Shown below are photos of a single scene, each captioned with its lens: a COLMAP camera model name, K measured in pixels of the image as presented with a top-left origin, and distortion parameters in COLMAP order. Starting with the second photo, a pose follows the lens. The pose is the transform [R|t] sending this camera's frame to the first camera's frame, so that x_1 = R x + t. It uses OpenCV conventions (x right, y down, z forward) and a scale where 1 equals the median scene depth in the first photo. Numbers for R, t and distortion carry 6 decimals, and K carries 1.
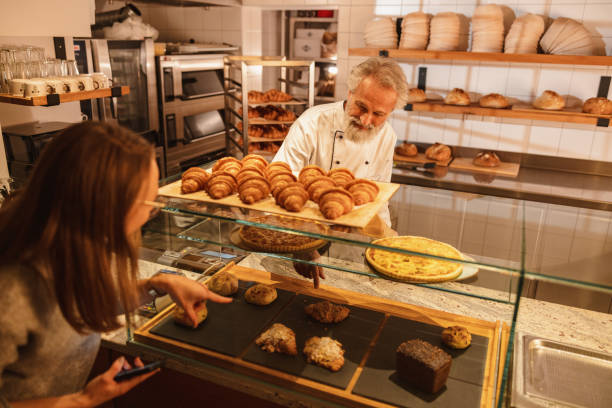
lens RADIAL K [[495.0, 0, 306.3], [0, 495.0, 196.9], [0, 0, 1]] dist [-0.002924, 0.000746]
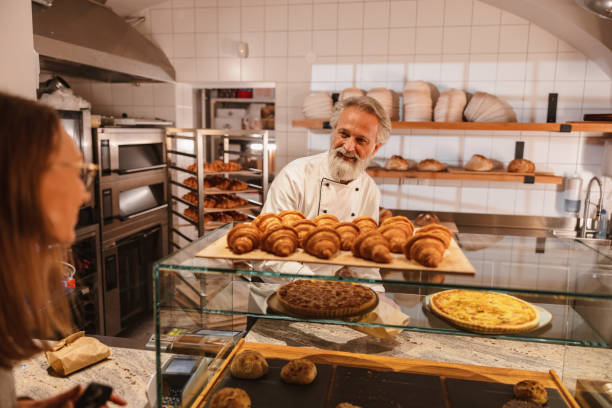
lens RADIAL K [[471.3, 0, 306.1], [0, 471.3, 195.2], [0, 0, 1]] dist [0.003035, 0.002192]
pose [[0.973164, -0.038110, 0.226934, -0.124887], [0.074877, 0.984964, -0.155689, 0.011375], [-0.217588, 0.168503, 0.961385, 0.076888]]
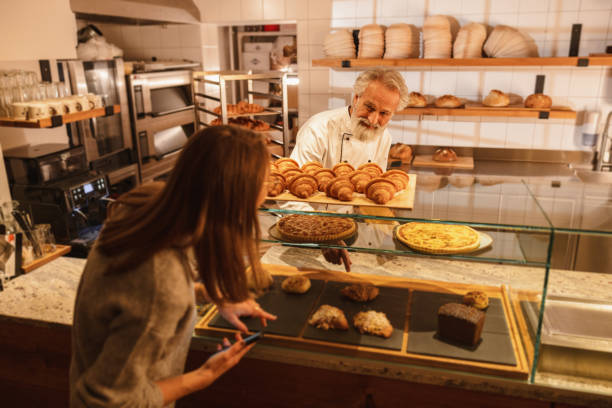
lens RADIAL K [[495.0, 0, 306.3], [0, 495.0, 196.9], [0, 0, 1]] dist [-0.002924, 0.000746]
pose [[0.987997, -0.077032, 0.133893, -0.099385], [0.080008, 0.996650, -0.016982, 0.011730], [-0.132136, 0.027491, 0.990850, -0.048985]]
